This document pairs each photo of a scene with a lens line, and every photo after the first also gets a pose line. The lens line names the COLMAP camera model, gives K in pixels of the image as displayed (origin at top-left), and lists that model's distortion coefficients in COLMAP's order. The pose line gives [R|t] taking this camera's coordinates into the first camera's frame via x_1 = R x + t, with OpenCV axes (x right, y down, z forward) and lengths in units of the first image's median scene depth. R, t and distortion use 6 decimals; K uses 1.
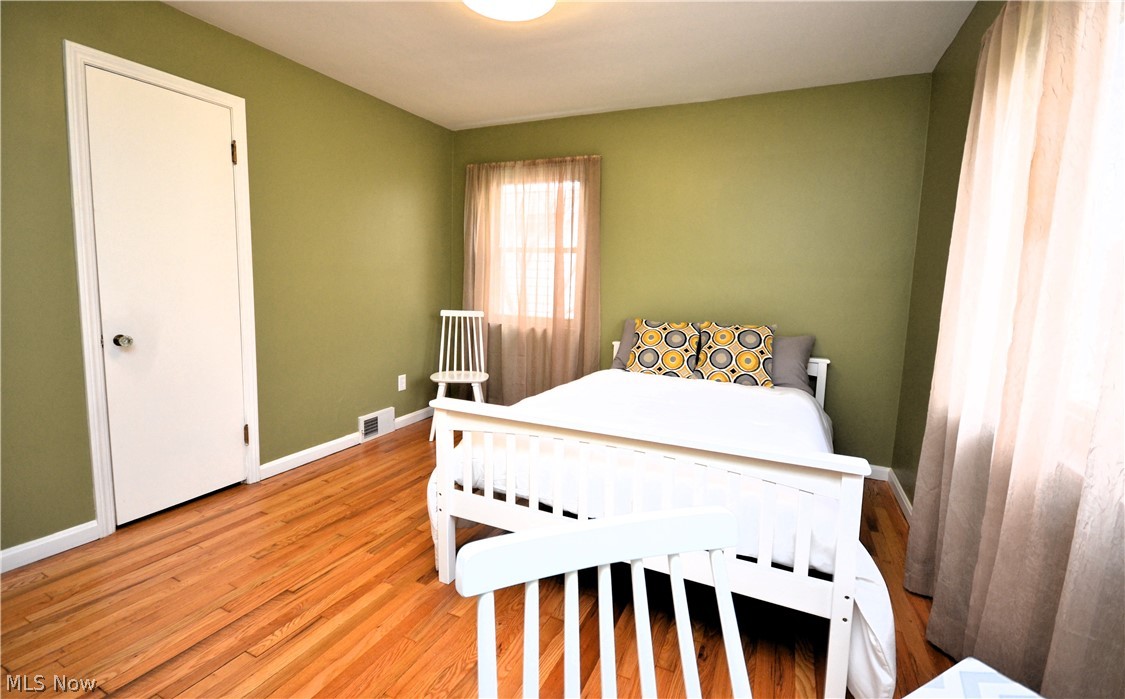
lens RADIAL K [[496.1, 0, 563.1], [0, 496.1, 333.6], [0, 0, 1]] dist [-0.000474, -0.000120]
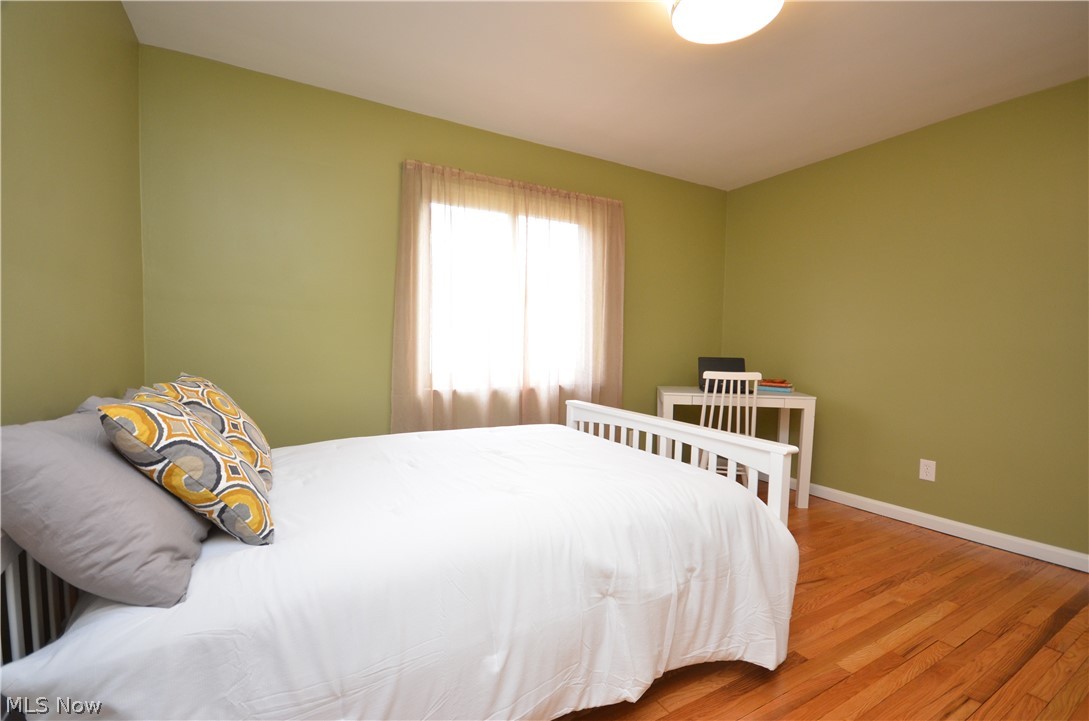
lens RADIAL K [[474.3, 0, 544.5], [0, 474.3, 360.5], [0, 0, 1]] dist [0.001162, 0.000137]
pose [[-0.802134, -0.067091, 0.593364, -0.257660], [0.023939, 0.989257, 0.144215, -0.115094], [-0.596664, 0.129884, -0.791910, 1.263514]]
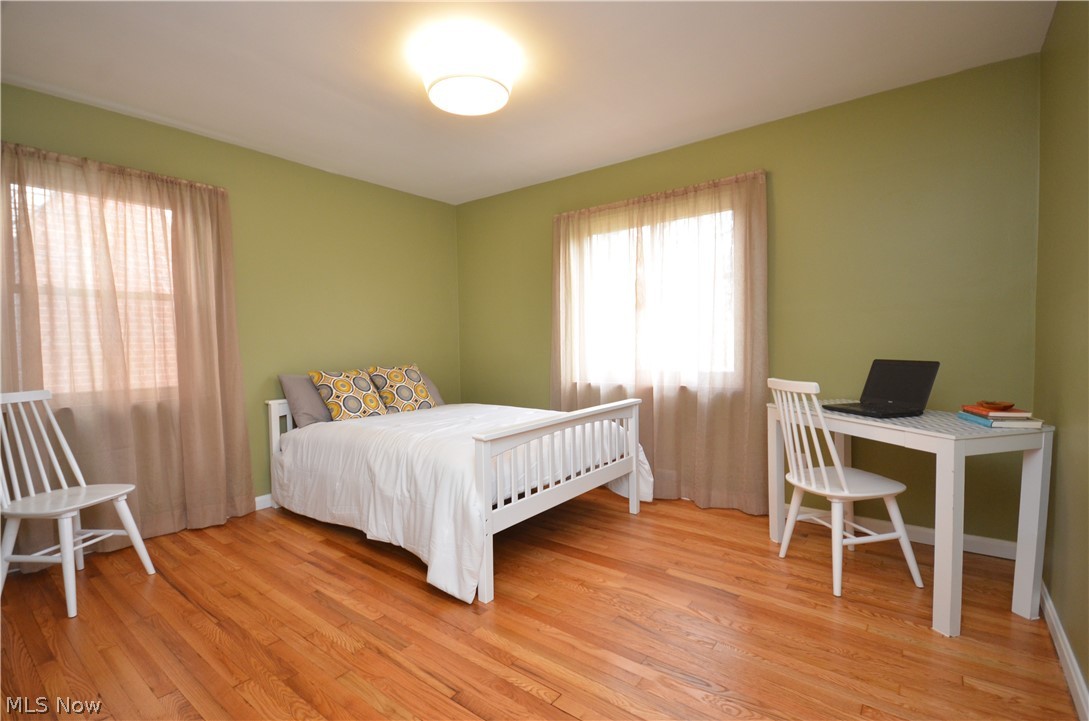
lens RADIAL K [[488.7, 0, 537.8], [0, 488.7, 364.5], [0, 0, 1]] dist [-0.000378, -0.000165]
pose [[0.236653, -0.076778, 0.968556, -0.815650], [0.125508, 0.990936, 0.047886, -0.039539], [-0.963454, 0.110229, 0.244145, 0.380300]]
